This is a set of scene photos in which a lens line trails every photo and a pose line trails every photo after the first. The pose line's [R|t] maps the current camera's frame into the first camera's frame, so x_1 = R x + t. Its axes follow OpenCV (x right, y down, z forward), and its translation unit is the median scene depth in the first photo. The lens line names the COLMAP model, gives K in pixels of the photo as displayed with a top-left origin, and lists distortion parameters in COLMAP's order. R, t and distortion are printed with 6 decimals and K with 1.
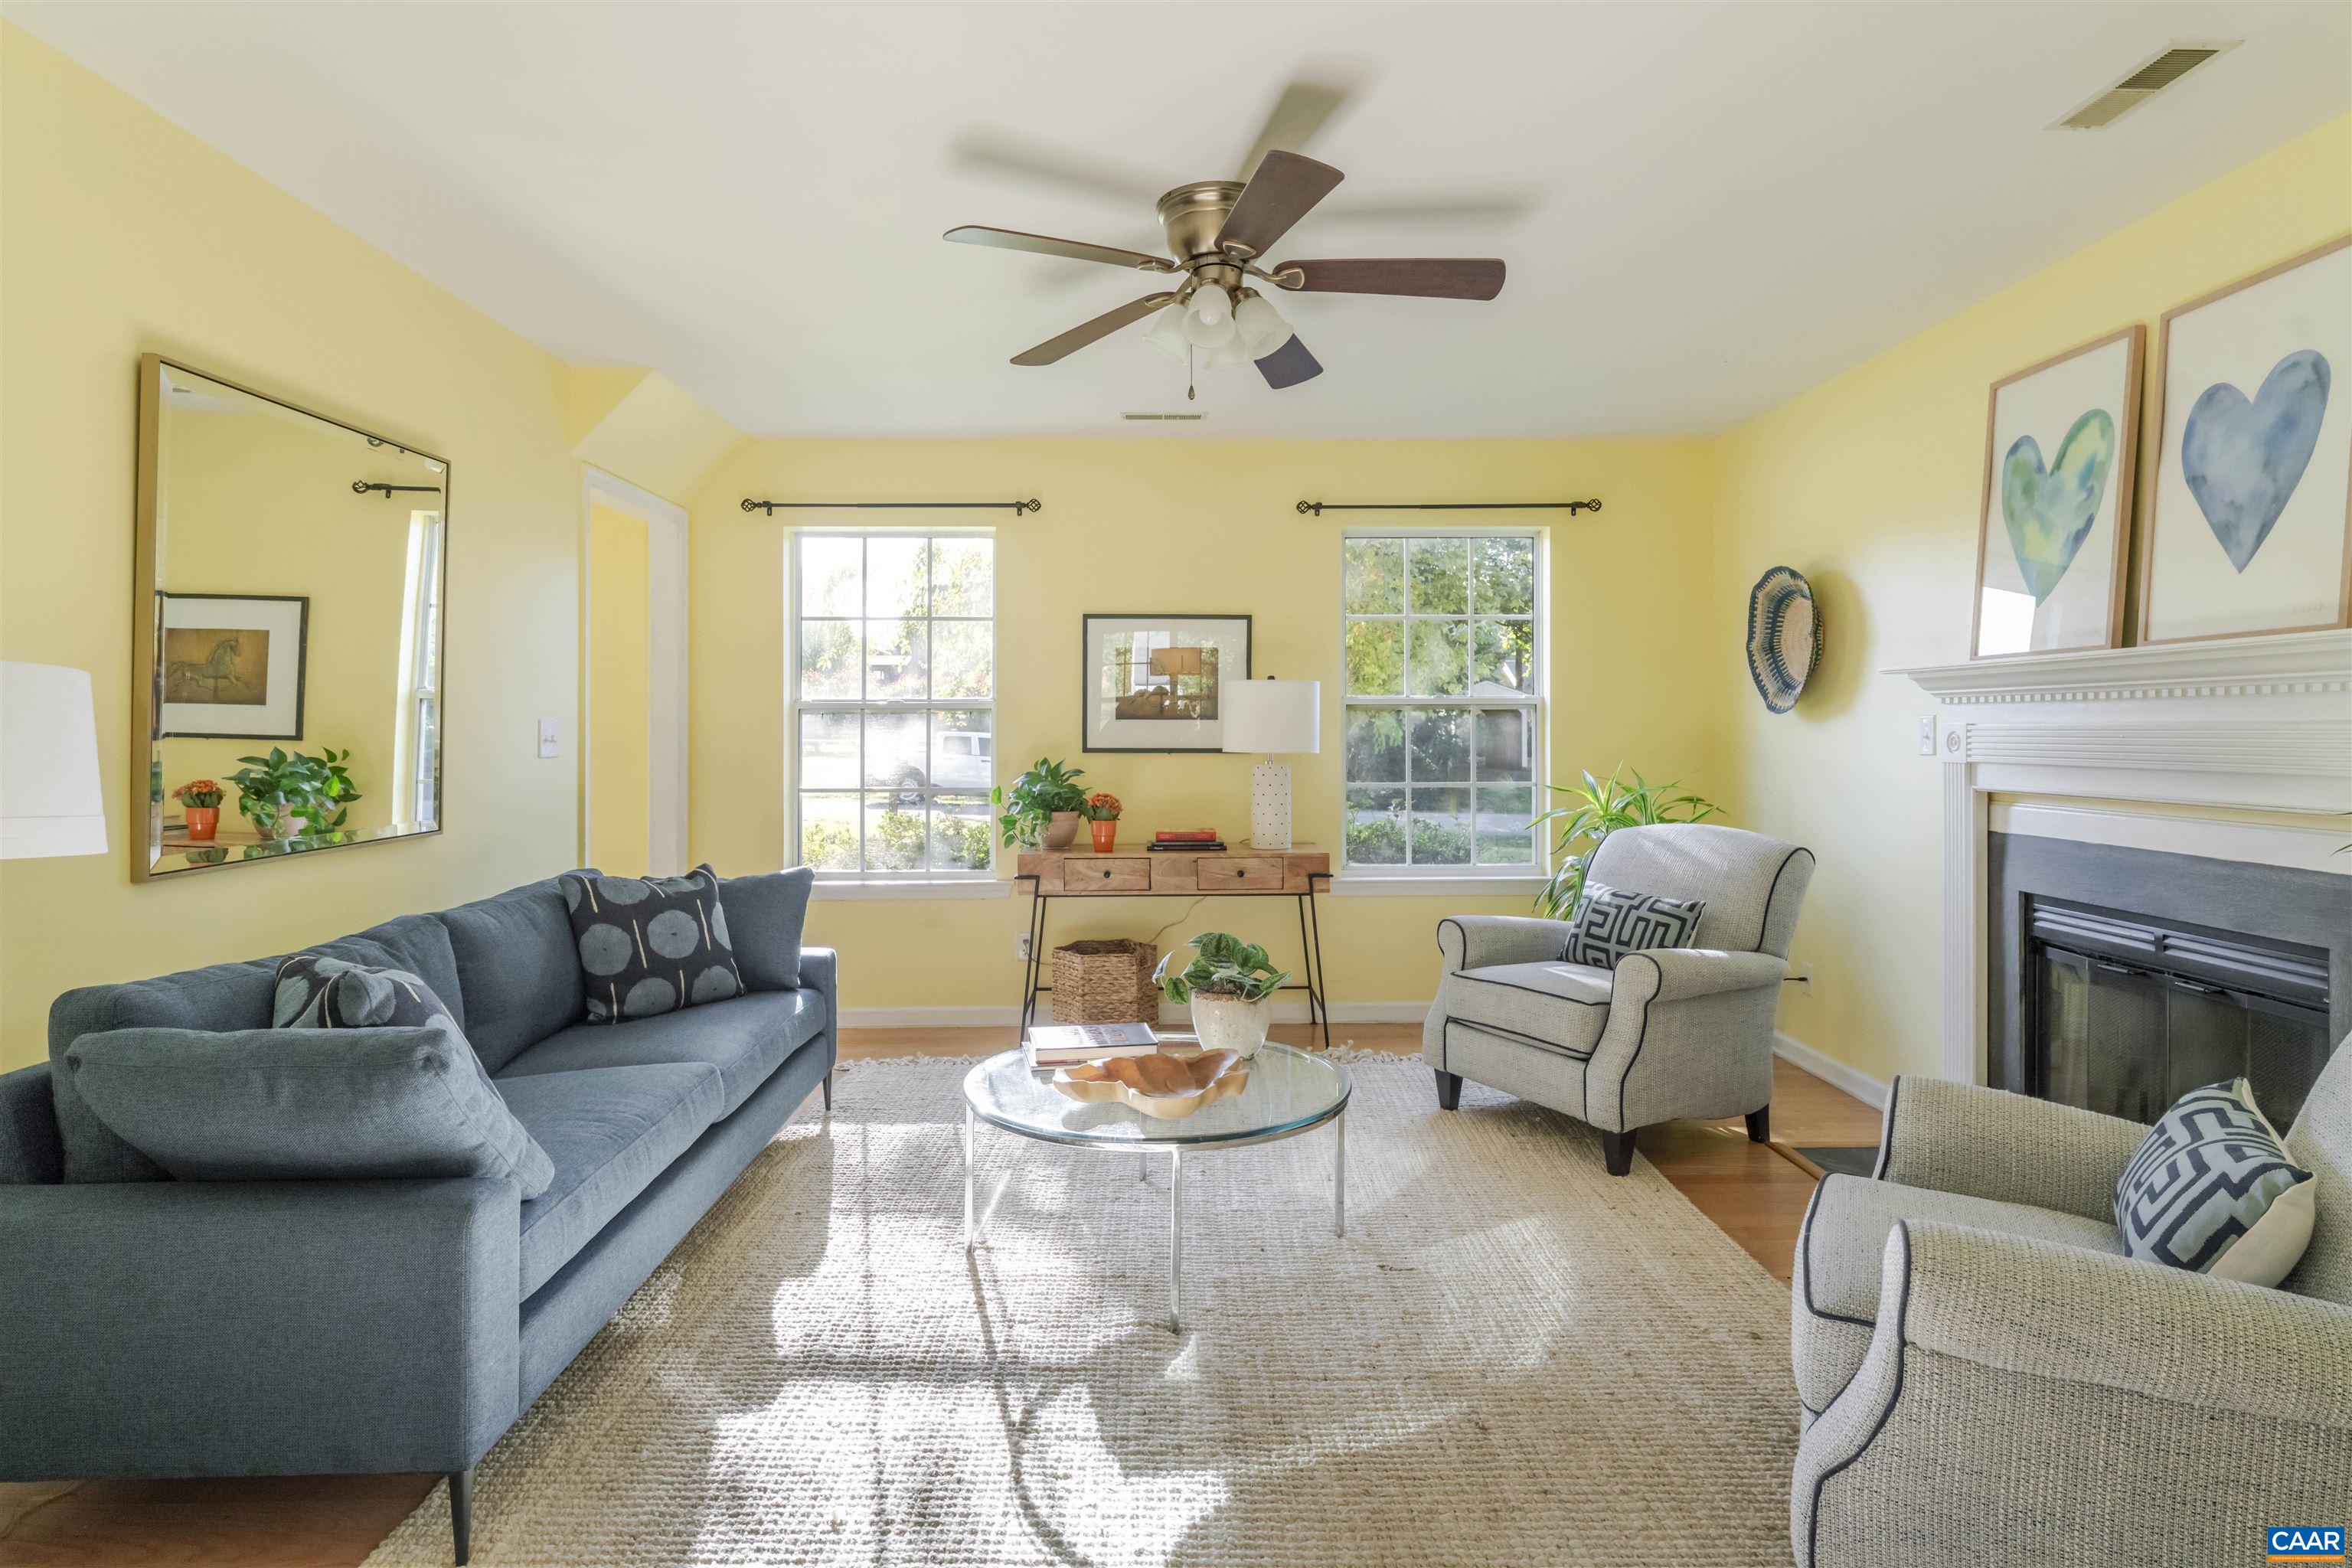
lens RADIAL K [[1263.5, 0, 1193.1], [0, 1263.5, 719.5], [0, 0, 1]] dist [0.008328, -0.000900]
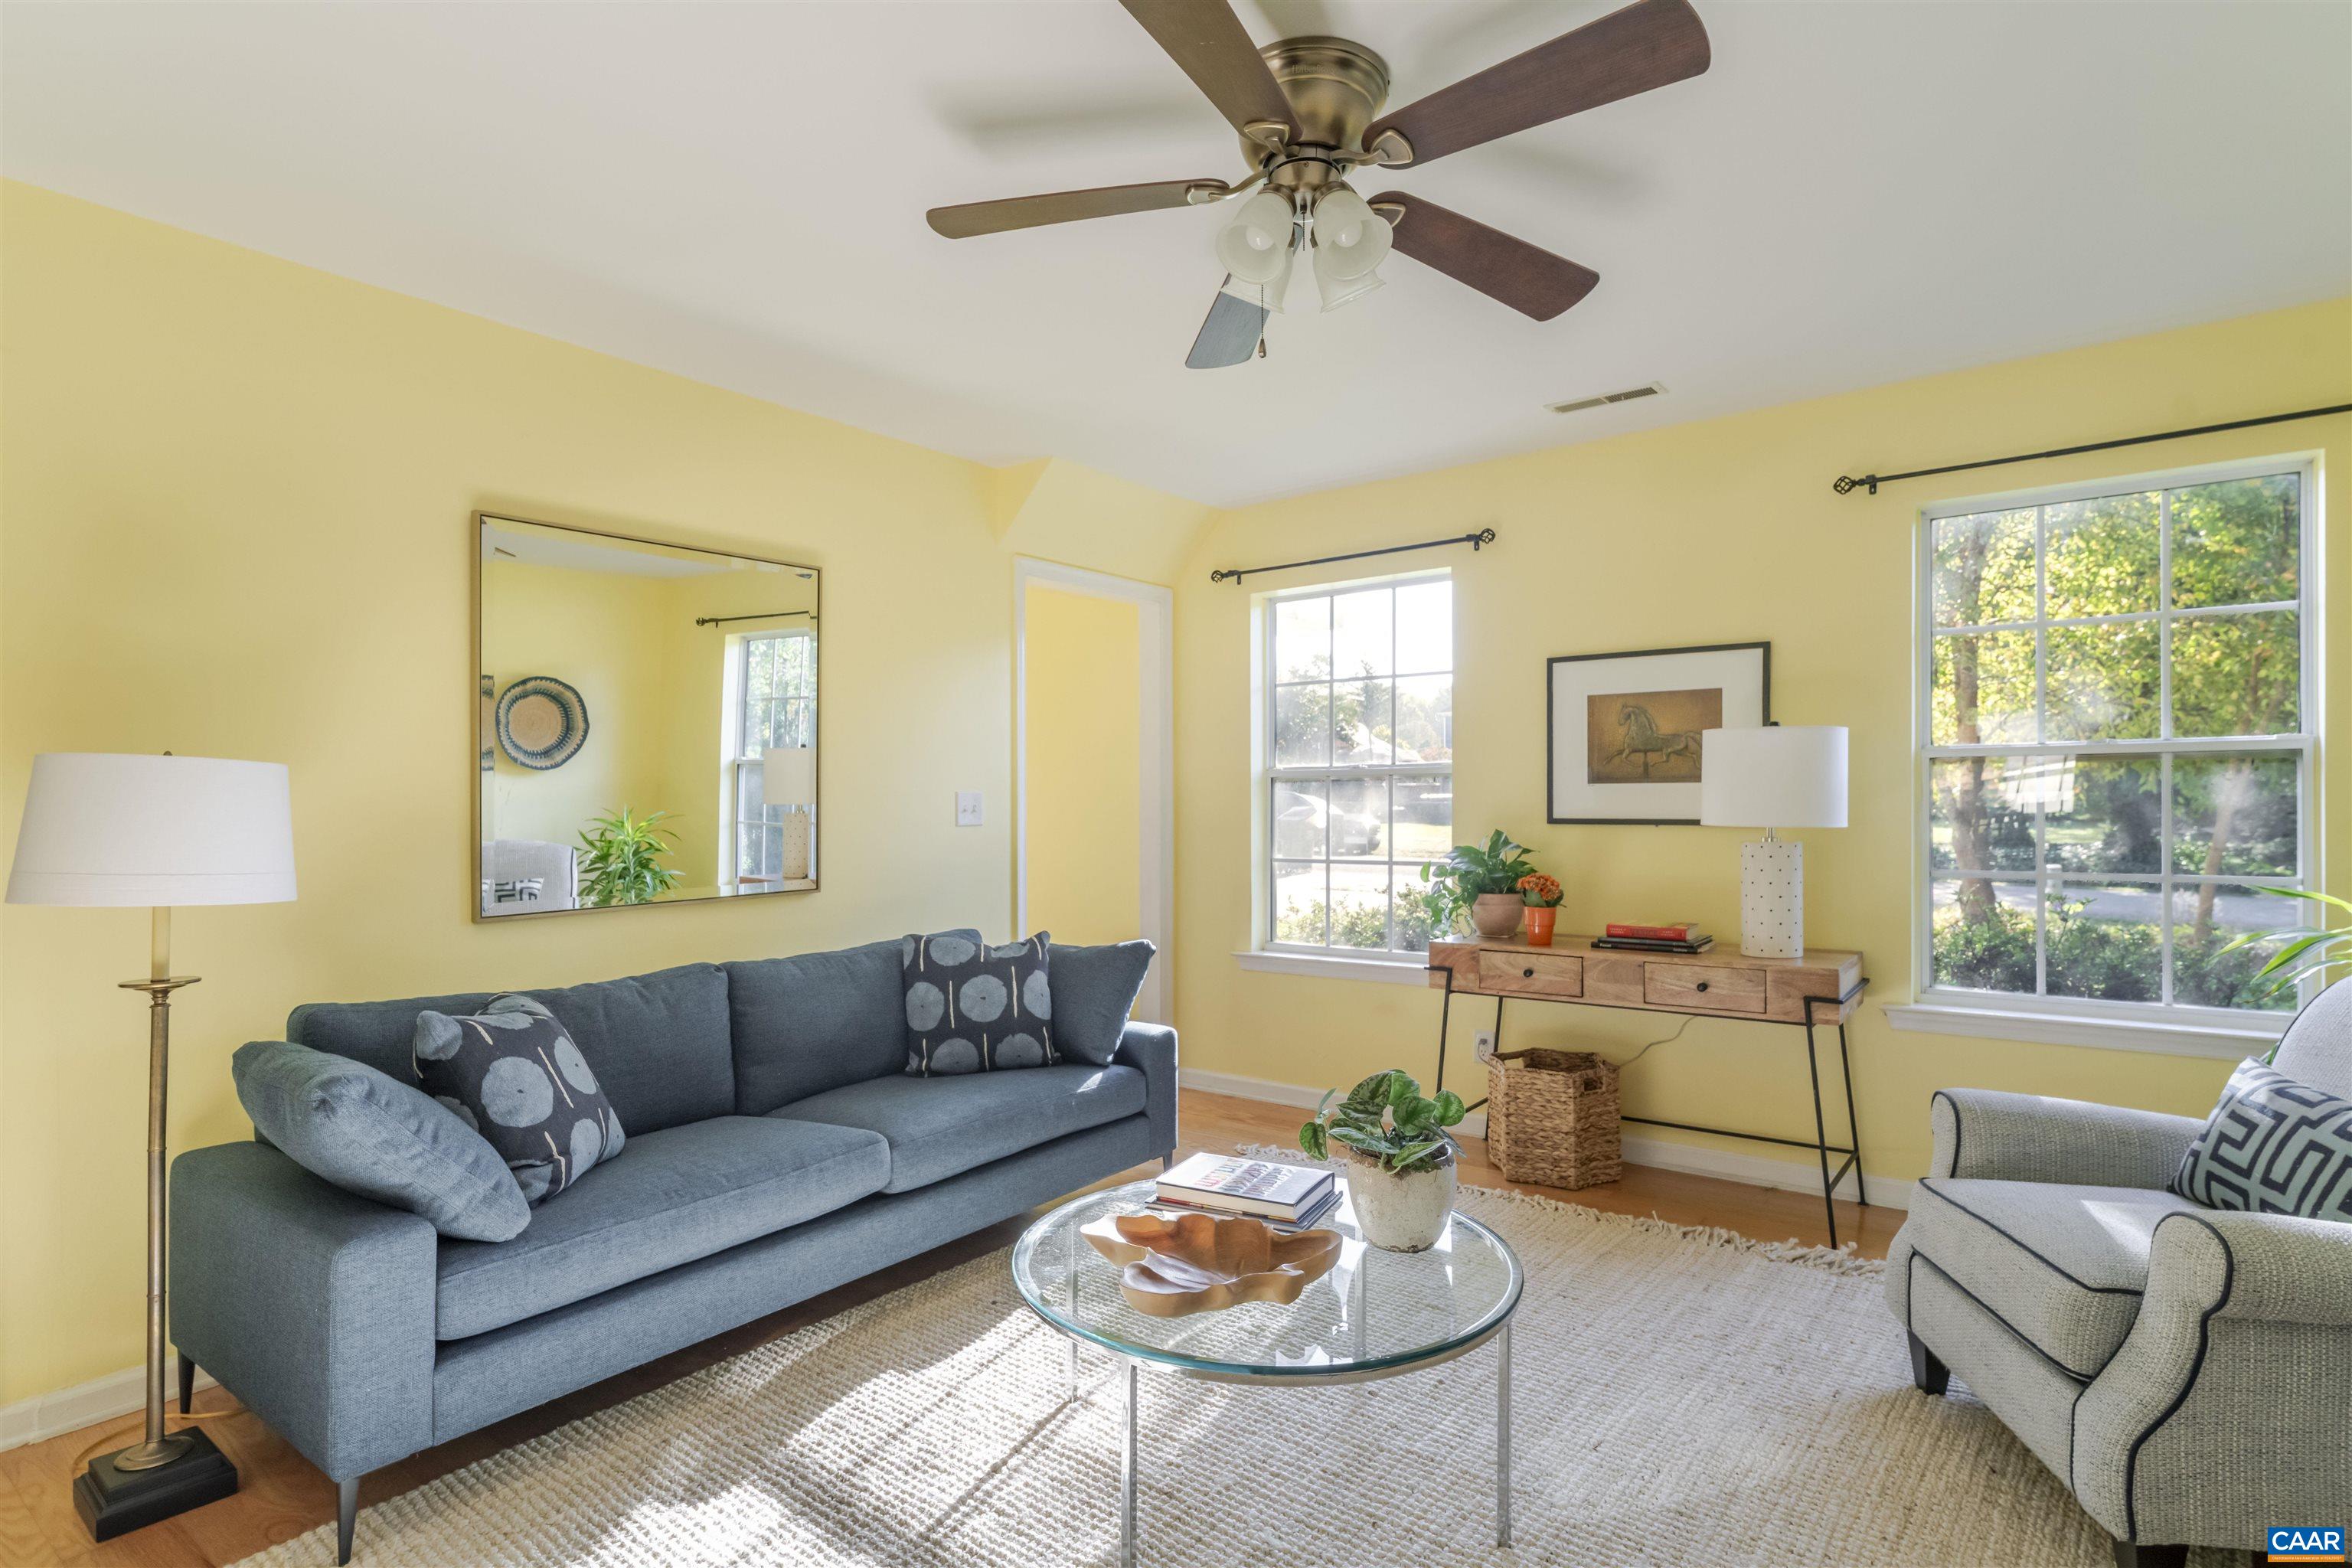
lens RADIAL K [[1204.8, 0, 1178.3], [0, 1204.8, 795.4], [0, 0, 1]] dist [0.000781, -0.000933]
pose [[0.775434, -0.007066, -0.631389, 0.295088], [0.012470, 0.999914, 0.004125, 0.001581], [0.631306, -0.011072, 0.775455, 0.296083]]
